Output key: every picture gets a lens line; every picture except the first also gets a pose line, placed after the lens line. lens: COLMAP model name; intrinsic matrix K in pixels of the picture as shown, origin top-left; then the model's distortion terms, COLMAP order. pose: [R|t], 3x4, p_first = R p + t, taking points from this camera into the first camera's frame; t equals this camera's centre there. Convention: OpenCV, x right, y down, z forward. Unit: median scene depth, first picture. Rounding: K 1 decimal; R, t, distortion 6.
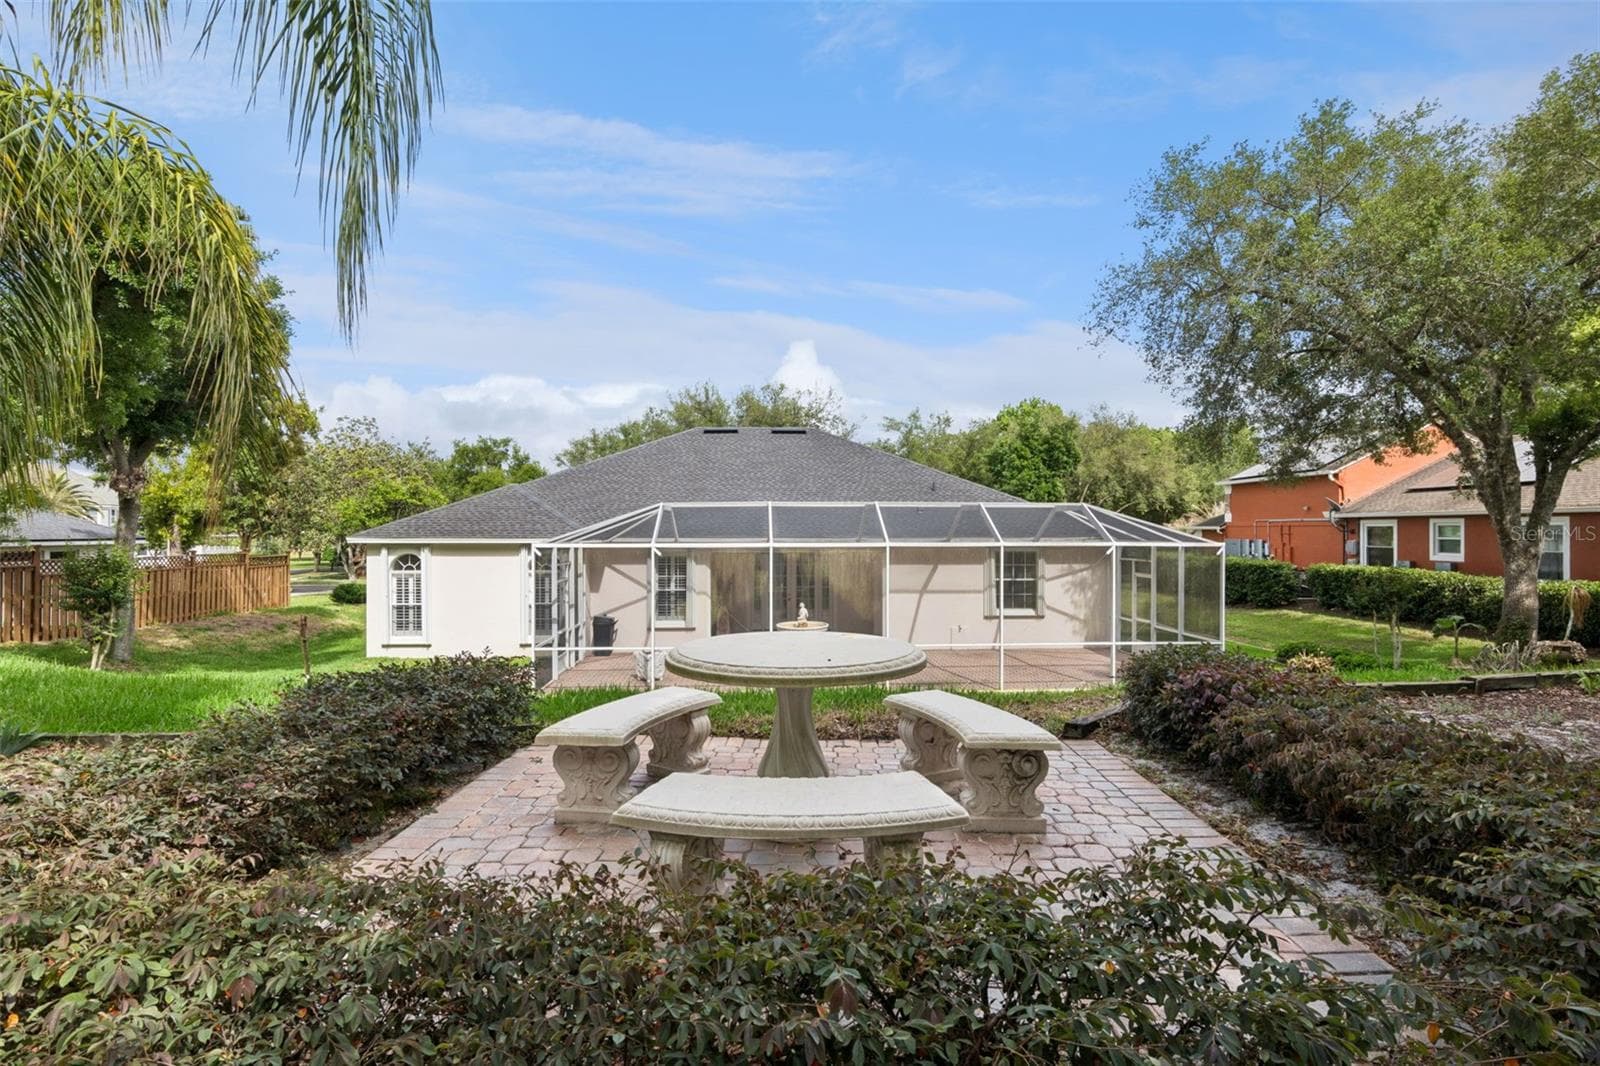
lens RADIAL K [[759.6, 0, 794.6], [0, 759.6, 536.0], [0, 0, 1]] dist [-0.018268, 0.010467]
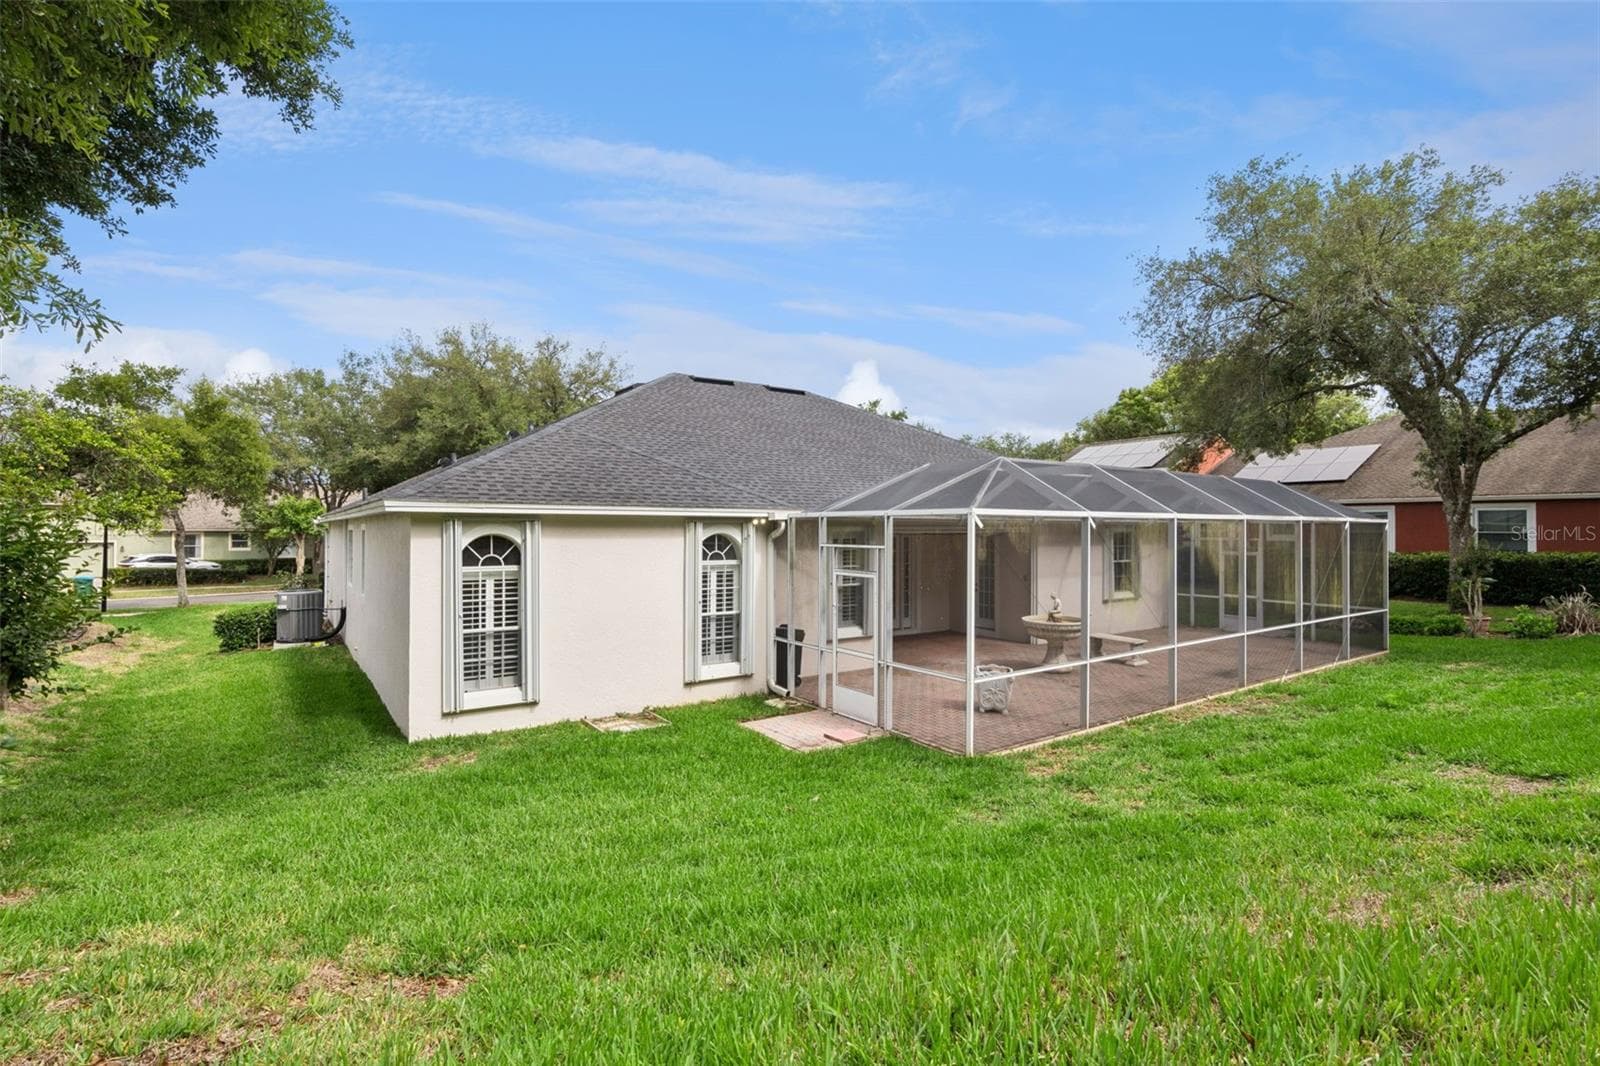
lens RADIAL K [[726.5, 0, 779.8], [0, 726.5, 528.5], [0, 0, 1]] dist [-0.048801, 0.007883]
pose [[0.835767, 0.004644, 0.549064, -0.613431], [-0.003395, 0.999989, -0.003291, 0.020102], [-0.549073, 0.000887, 0.835774, 0.465662]]
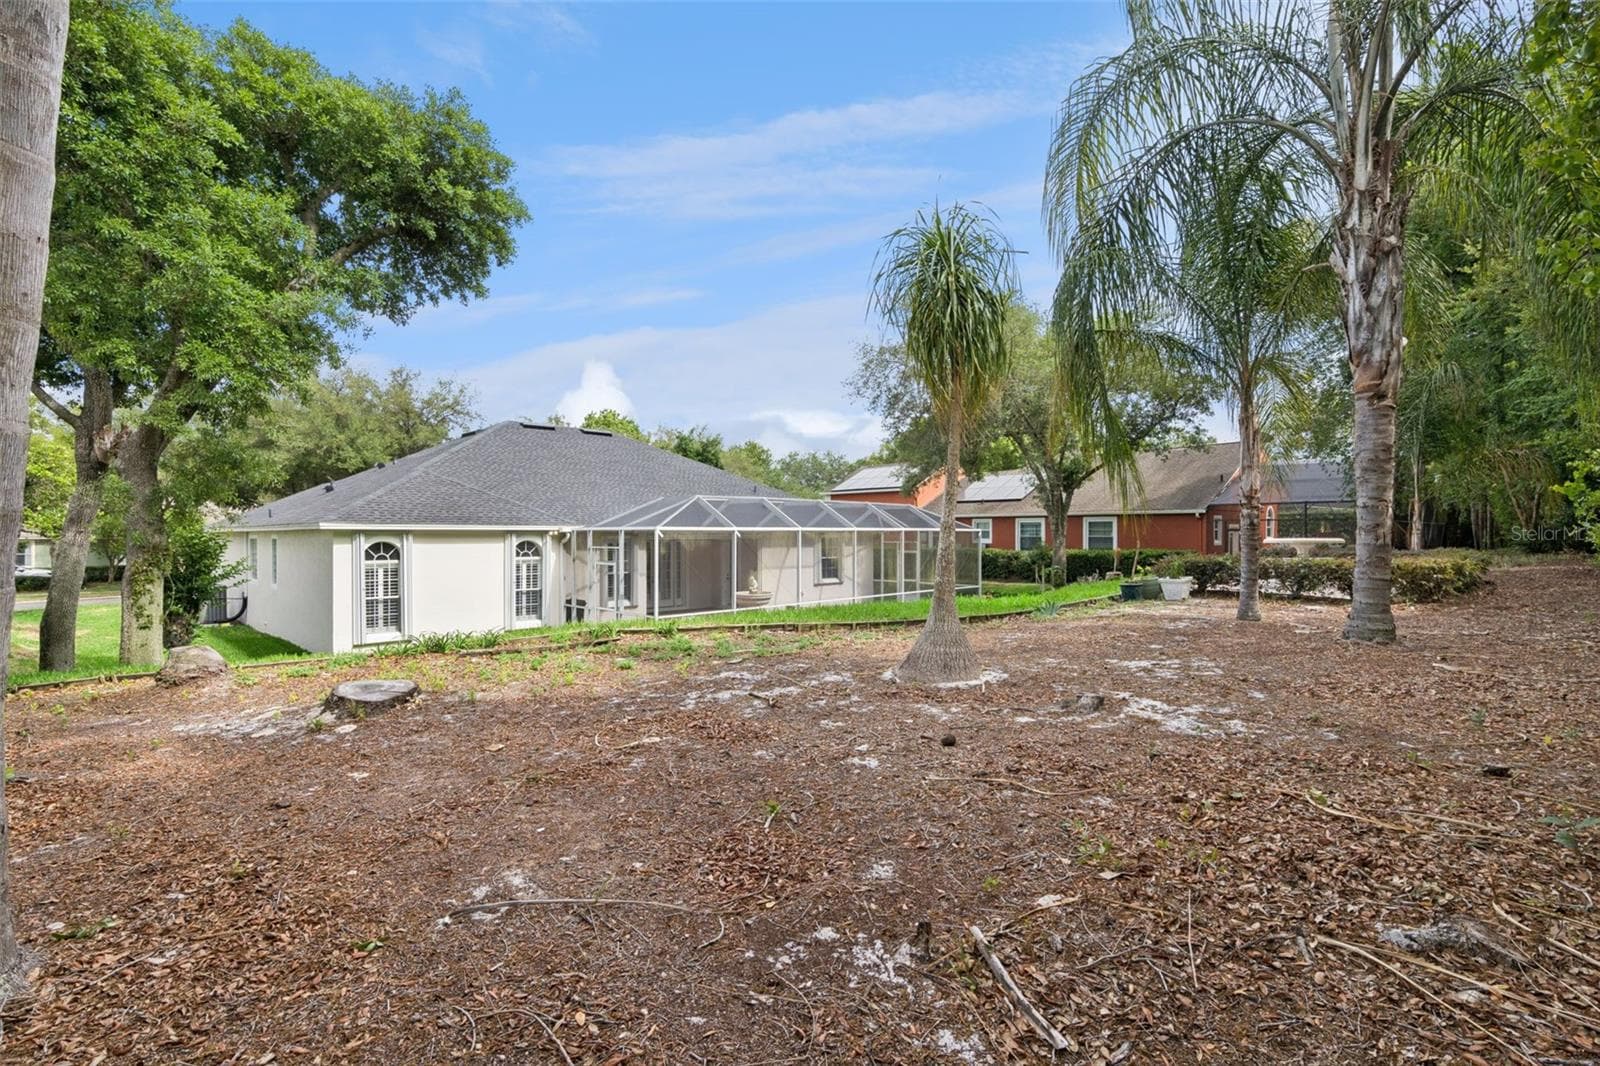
lens RADIAL K [[759.6, 0, 794.6], [0, 759.6, 536.0], [0, 0, 1]] dist [-0.018268, 0.010467]
pose [[0.723198, -0.001210, 0.690640, -0.770992], [0.000816, 0.999999, 0.000898, 0.015773], [-0.690640, -0.000086, 0.723199, 0.008174]]
